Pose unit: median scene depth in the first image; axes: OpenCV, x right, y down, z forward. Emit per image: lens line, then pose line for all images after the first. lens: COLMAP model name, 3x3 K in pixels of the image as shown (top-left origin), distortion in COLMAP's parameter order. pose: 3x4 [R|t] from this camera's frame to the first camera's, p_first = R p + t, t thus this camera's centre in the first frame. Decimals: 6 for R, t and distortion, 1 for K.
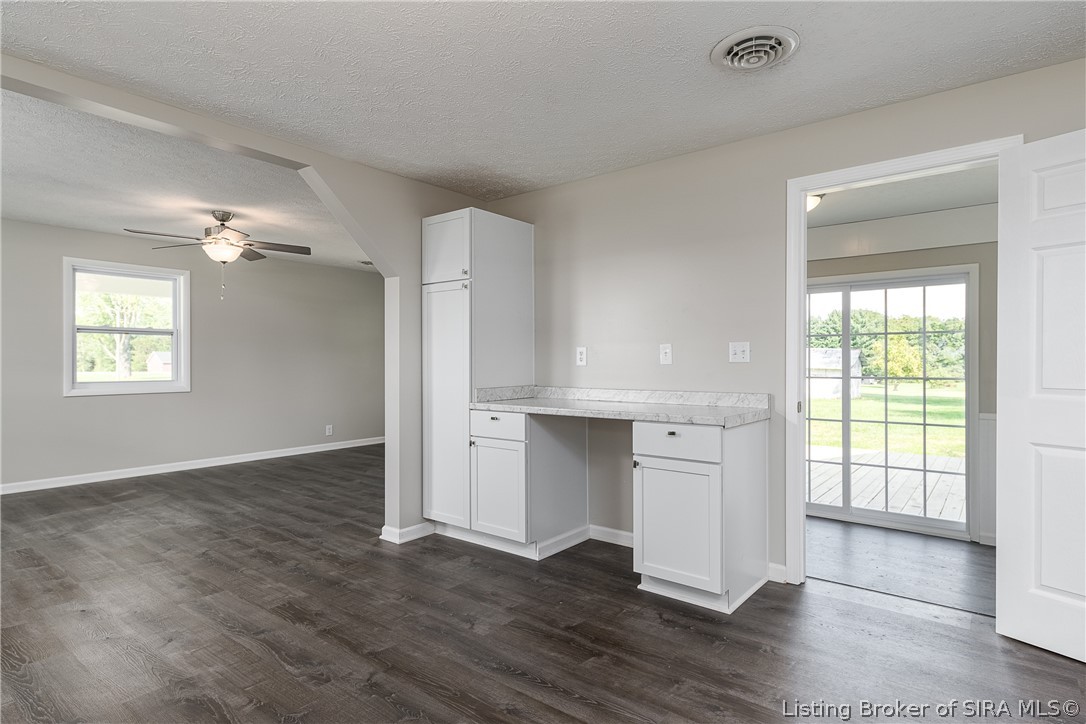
lens RADIAL K [[604.3, 0, 566.8], [0, 604.3, 362.2], [0, 0, 1]] dist [0.016561, -0.000830]
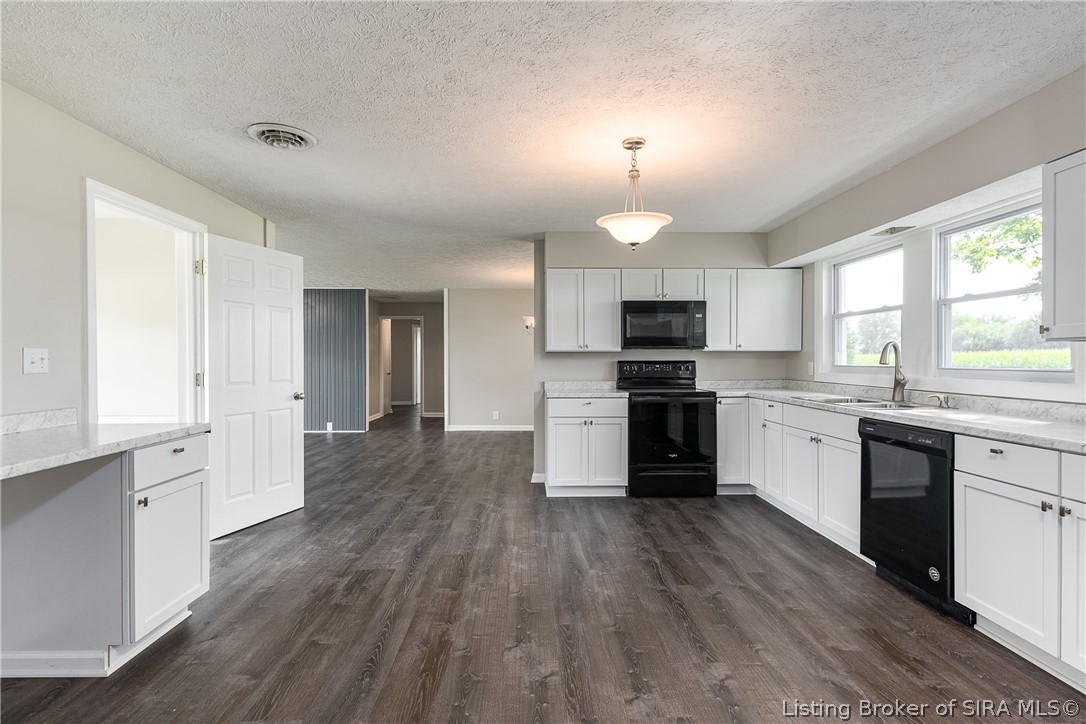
lens RADIAL K [[531.8, 0, 537.9], [0, 531.8, 363.2], [0, 0, 1]] dist [0.016629, 0.000601]
pose [[-0.646264, -0.003642, 0.763105, -0.755051], [0.002954, 0.999969, 0.007275, -0.017402], [-0.763108, 0.006956, -0.646233, 1.055502]]
